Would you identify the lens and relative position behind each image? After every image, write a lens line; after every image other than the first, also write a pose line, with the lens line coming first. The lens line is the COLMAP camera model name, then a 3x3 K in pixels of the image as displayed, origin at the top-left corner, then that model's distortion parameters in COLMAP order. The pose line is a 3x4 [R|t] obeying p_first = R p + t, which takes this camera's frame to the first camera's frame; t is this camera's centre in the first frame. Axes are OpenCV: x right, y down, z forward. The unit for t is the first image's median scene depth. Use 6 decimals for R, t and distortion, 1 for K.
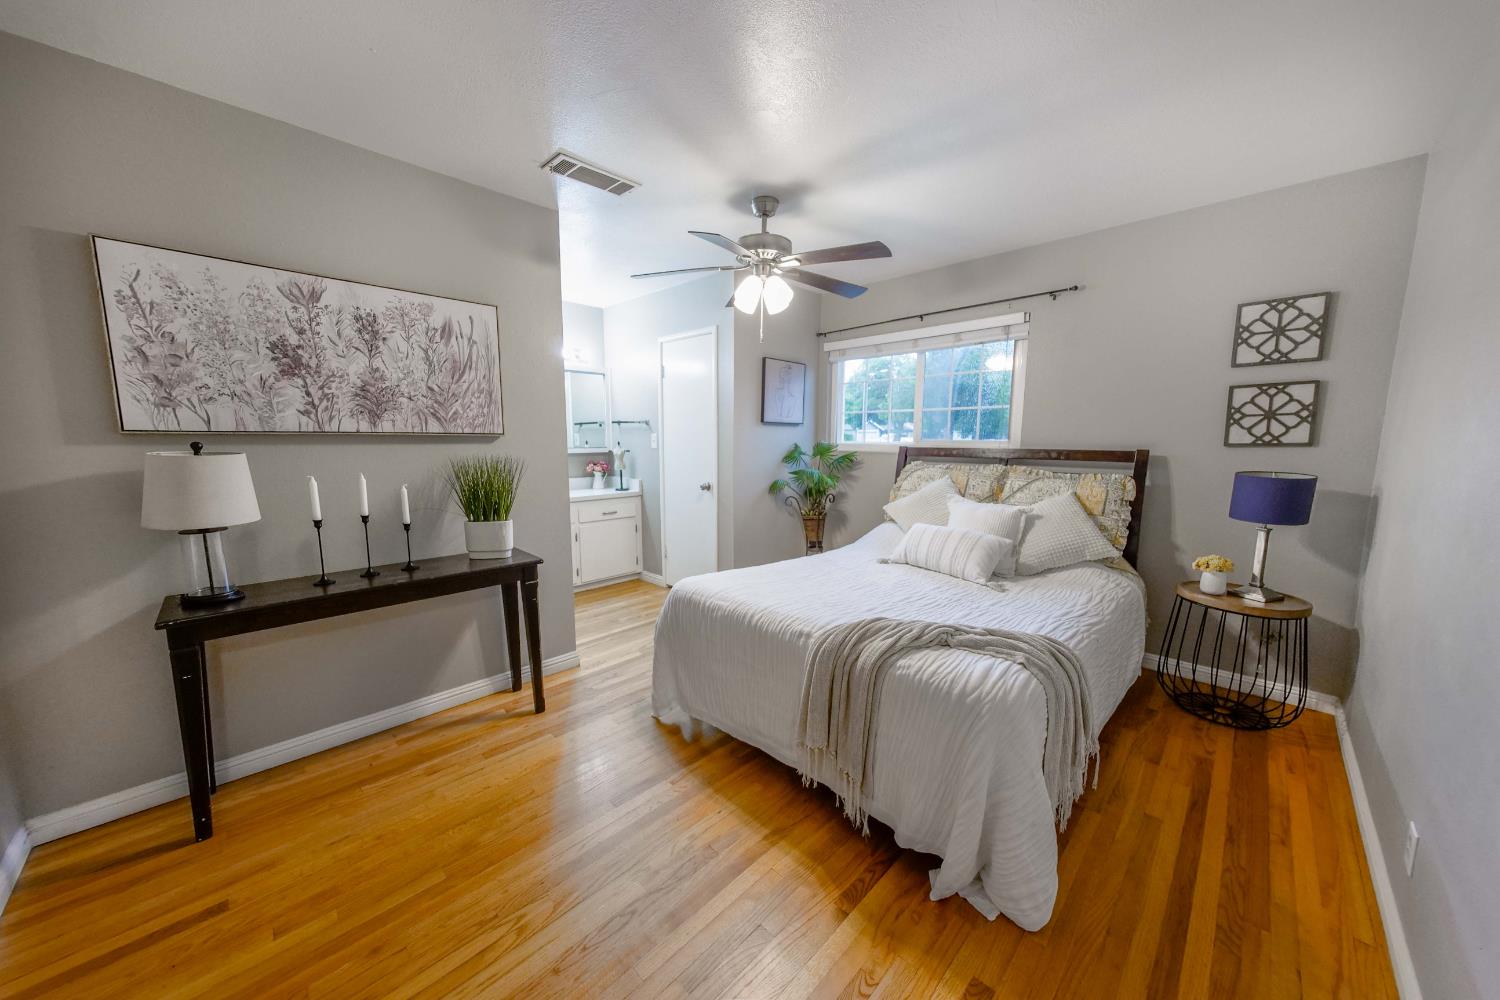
lens RADIAL K [[517.1, 0, 749.3], [0, 517.1, 501.5], [0, 0, 1]] dist [-0.000698, 0.000141]
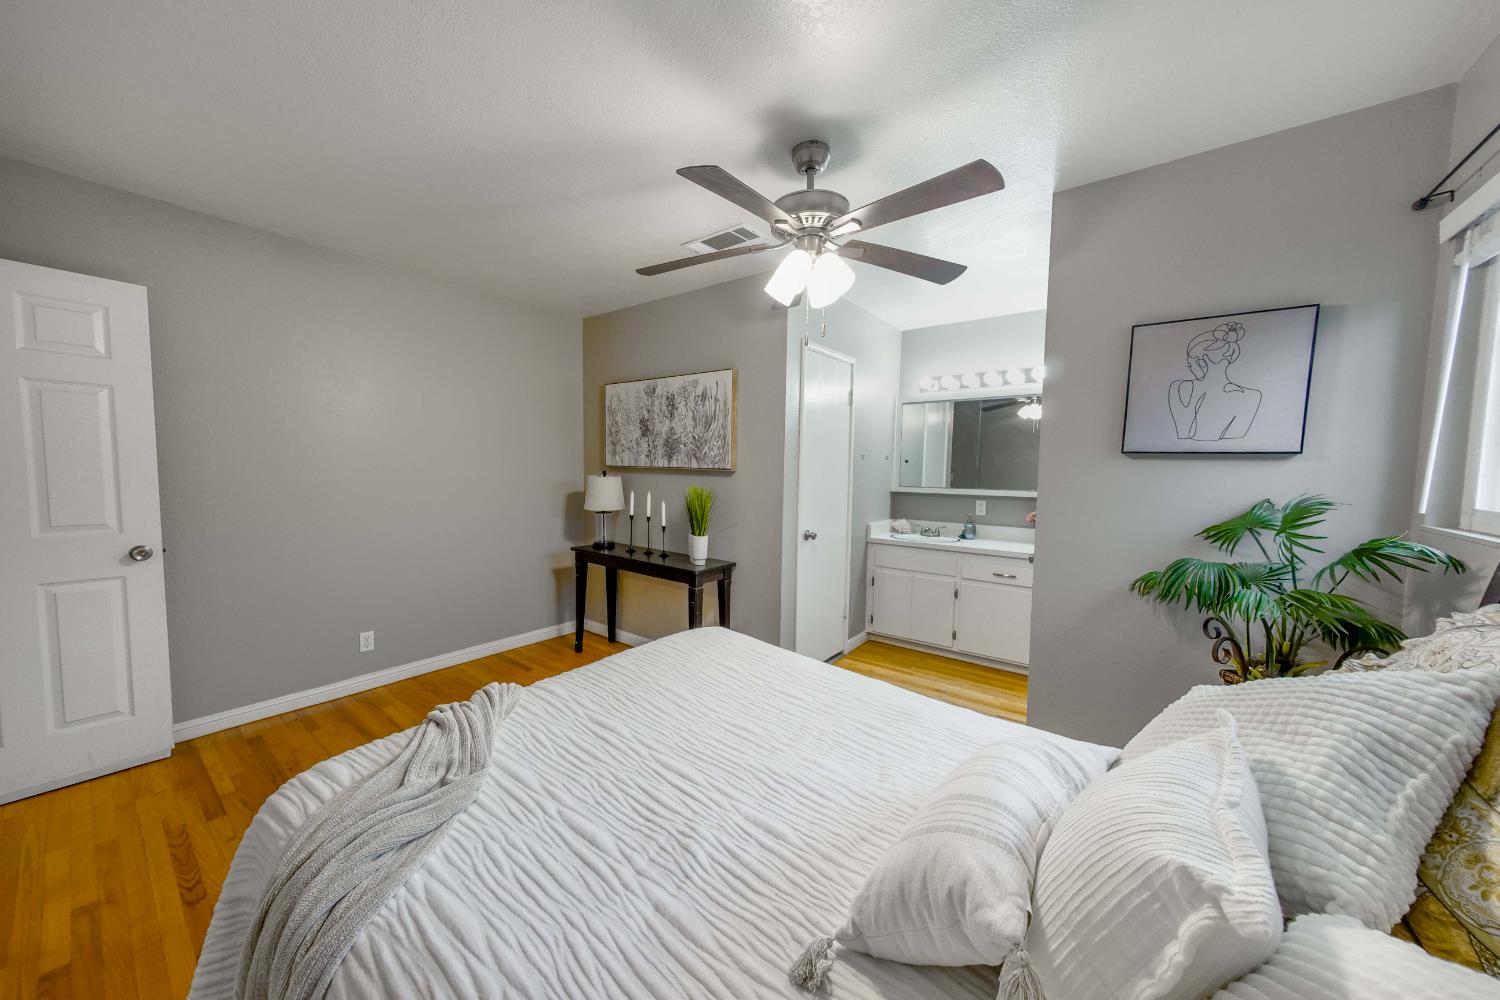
lens RADIAL K [[517.1, 0, 725.8], [0, 517.1, 499.0], [0, 0, 1]] dist [-0.000698, 0.000141]
pose [[0.104448, 0.064003, -0.992469, 0.825302], [-0.140363, 0.988887, 0.049000, -0.130856], [0.984575, 0.134188, 0.112271, 0.941108]]
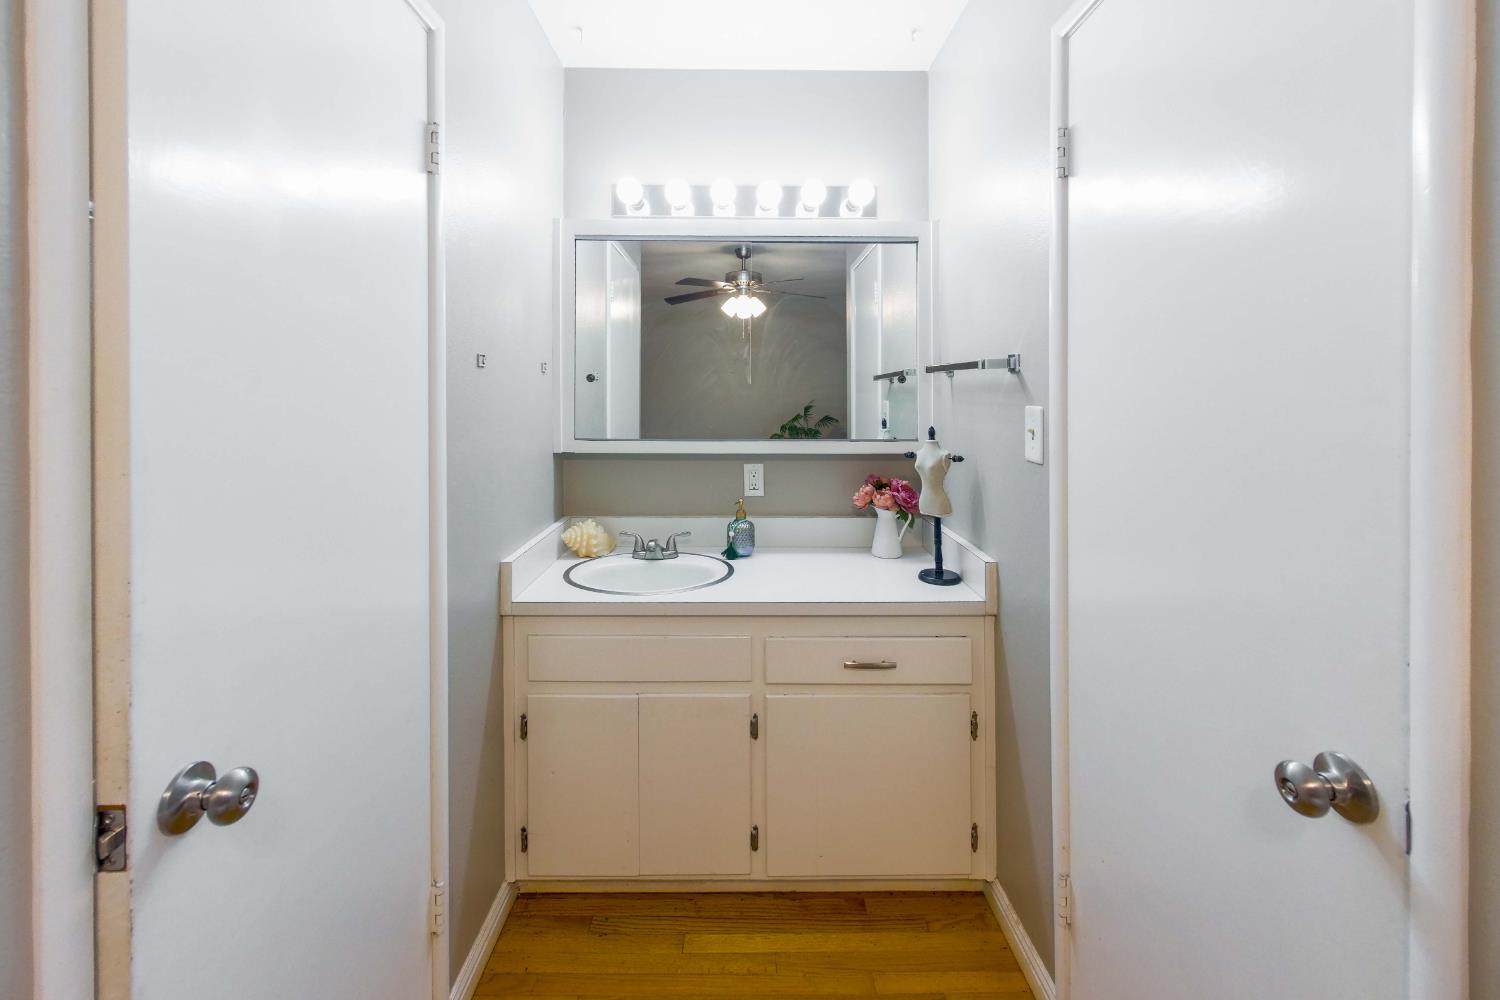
lens RADIAL K [[614.3, 0, 738.2], [0, 614.3, 396.2], [0, 0, 1]] dist [-0.001997, -0.000464]
pose [[0.714230, 0.007311, -0.699873, -0.142458], [-0.098135, 0.991114, -0.089794, -0.176073], [0.692997, 0.132815, 0.708601, 1.273908]]
